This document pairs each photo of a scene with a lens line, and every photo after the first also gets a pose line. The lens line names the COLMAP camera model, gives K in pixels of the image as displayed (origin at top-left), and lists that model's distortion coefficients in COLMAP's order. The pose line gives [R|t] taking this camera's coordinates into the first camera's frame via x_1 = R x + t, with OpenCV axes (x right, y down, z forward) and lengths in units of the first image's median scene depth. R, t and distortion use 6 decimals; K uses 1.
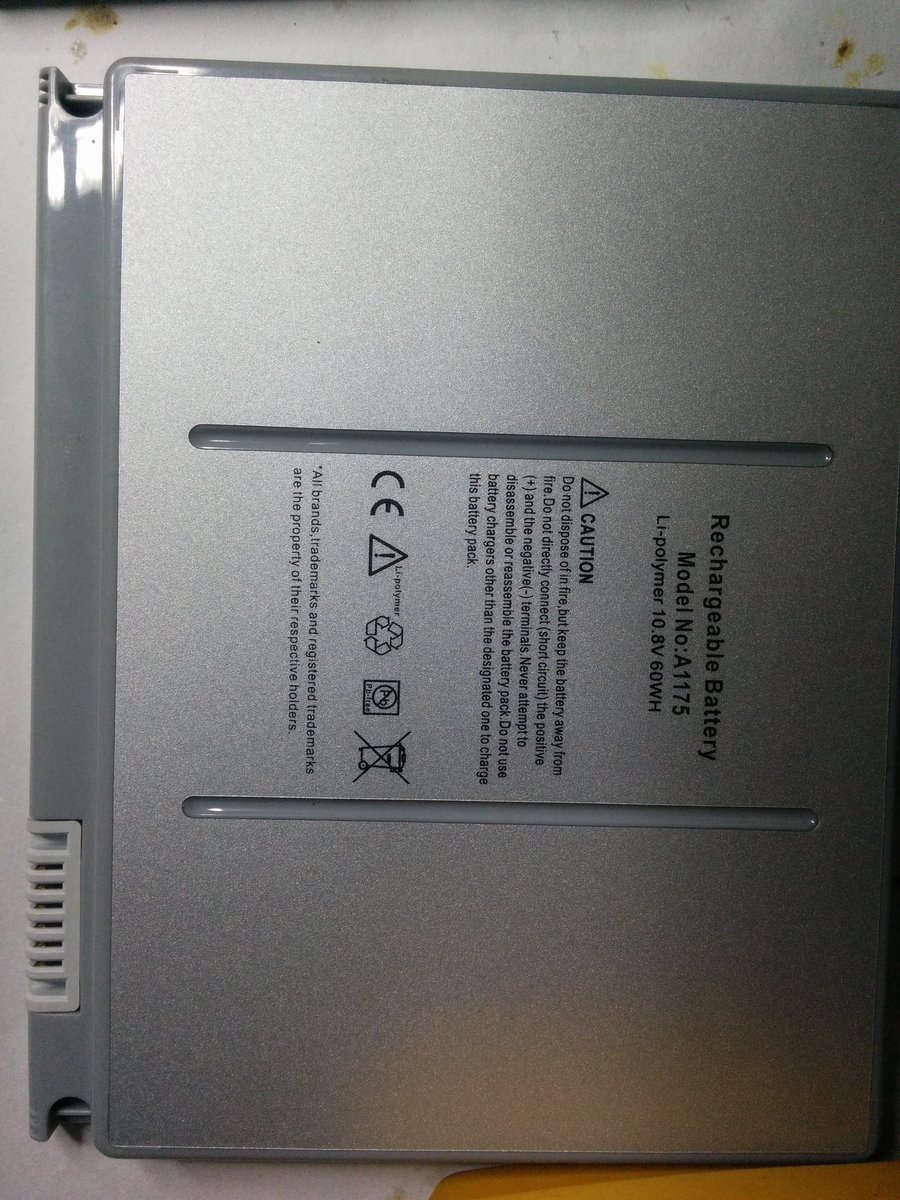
lens RADIAL K [[1052.9, 0, 445.8], [0, 1052.9, 599.0], [0, 0, 1]] dist [0.050855, -0.094223]
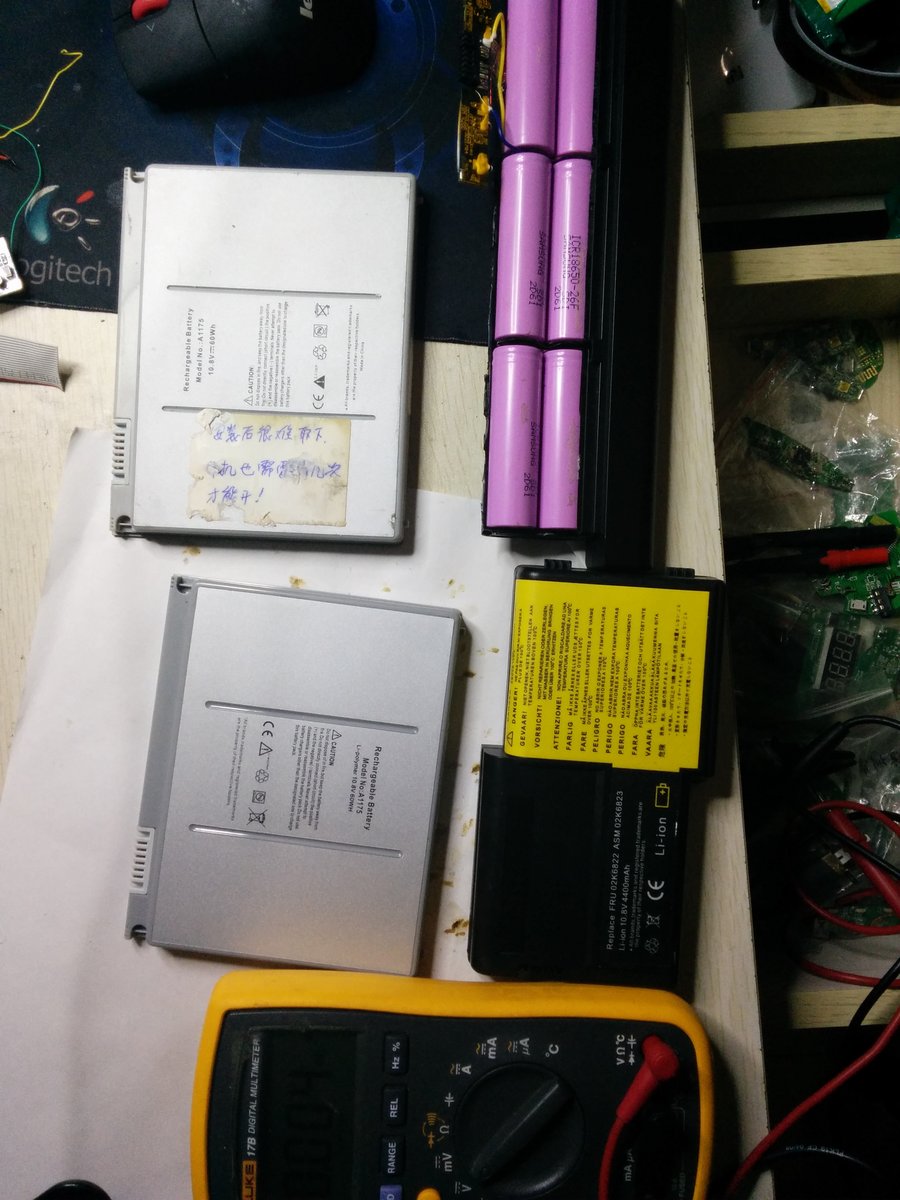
lens RADIAL K [[1052.9, 0, 452.2], [0, 1052.9, 596.6], [0, 0, 1]] dist [0.050855, -0.094223]
pose [[0.993839, 0.094365, -0.058125, 0.598054], [-0.097881, 0.993331, -0.060938, -0.338449], [0.051987, 0.066252, 0.996448, -1.968502]]
